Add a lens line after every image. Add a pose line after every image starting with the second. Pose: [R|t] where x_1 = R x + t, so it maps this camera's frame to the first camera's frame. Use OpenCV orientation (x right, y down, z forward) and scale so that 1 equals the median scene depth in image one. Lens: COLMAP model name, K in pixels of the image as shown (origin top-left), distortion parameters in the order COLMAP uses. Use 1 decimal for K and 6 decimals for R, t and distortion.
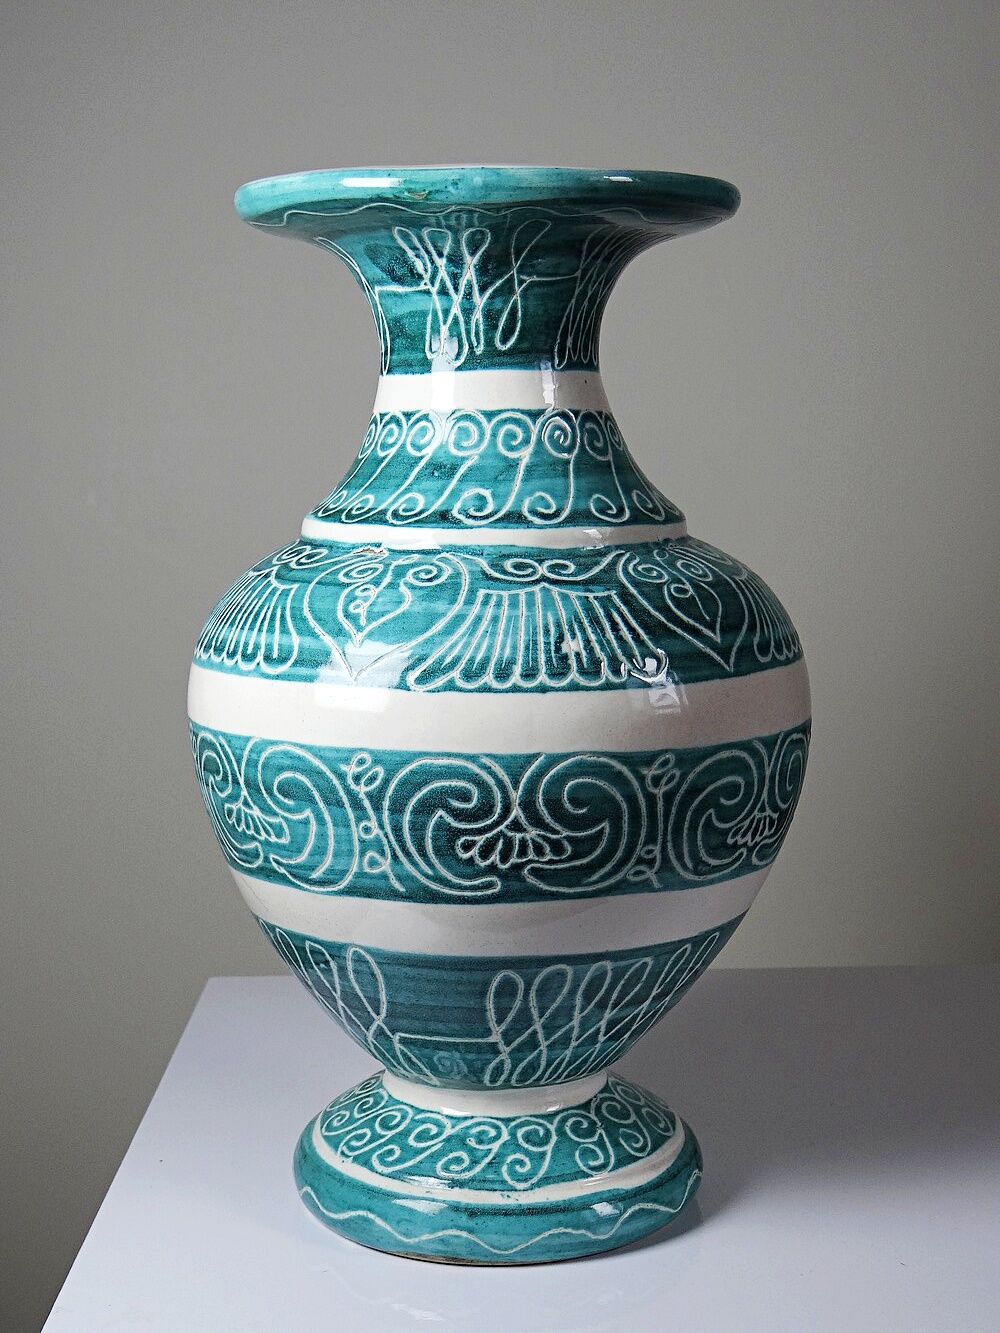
lens RADIAL K [[1962.0, 0, 500.0], [0, 1962.0, 666.5], [0, 0, 1]] dist [-0.012373, -0.145961]
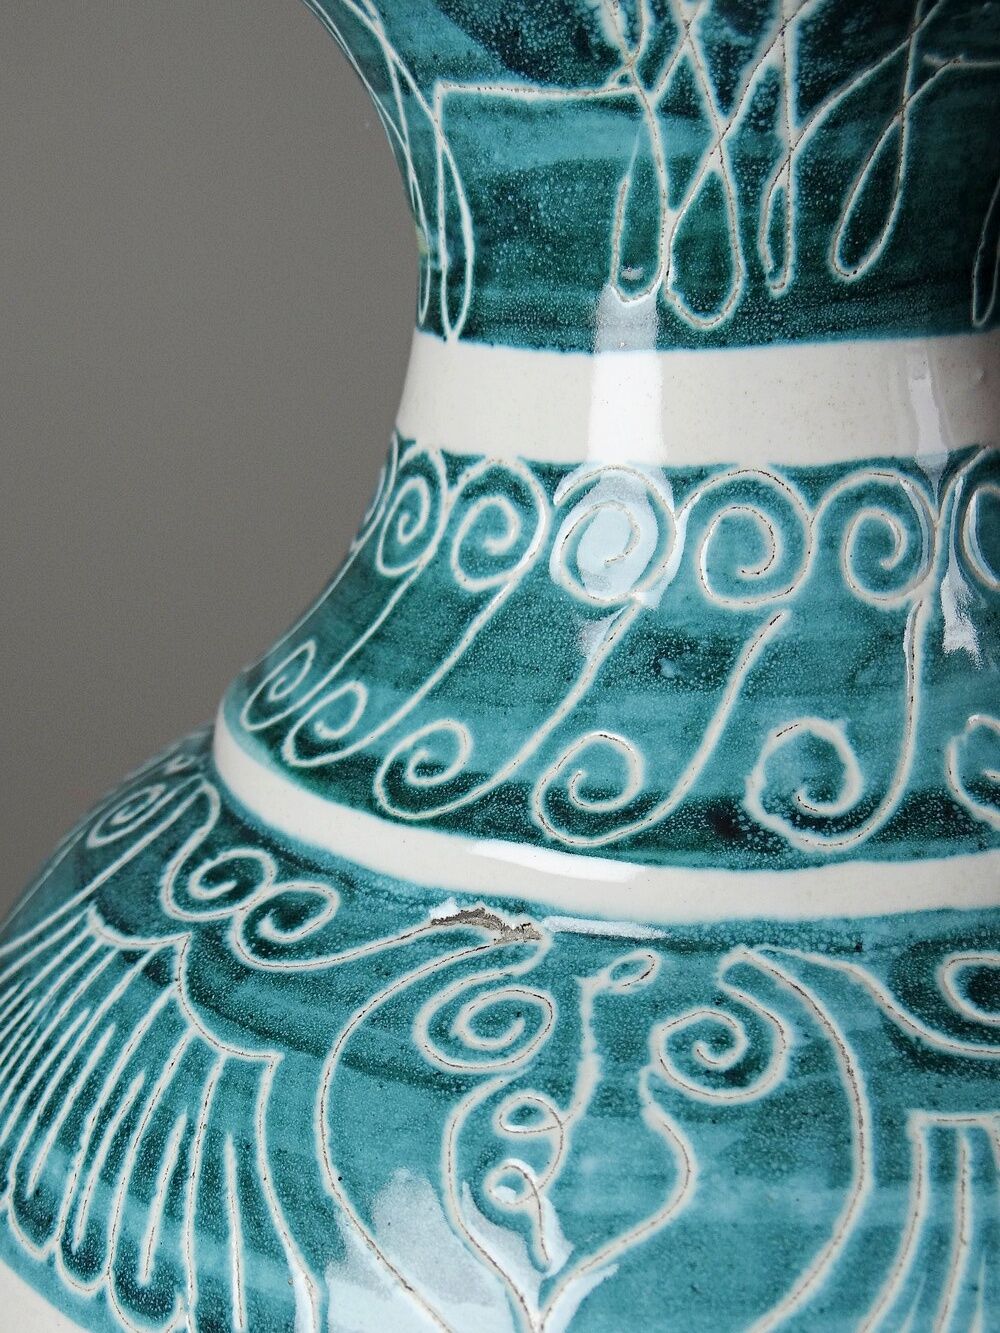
lens RADIAL K [[1962.0, 0, 500.0], [0, 1962.0, 666.5], [0, 0, 1]] dist [-0.012373, -0.145961]
pose [[0.986118, -0.055101, 0.156635, -0.112729], [0.031415, 0.988210, 0.149849, -0.149542], [-0.163045, -0.142848, 0.976223, 0.681121]]
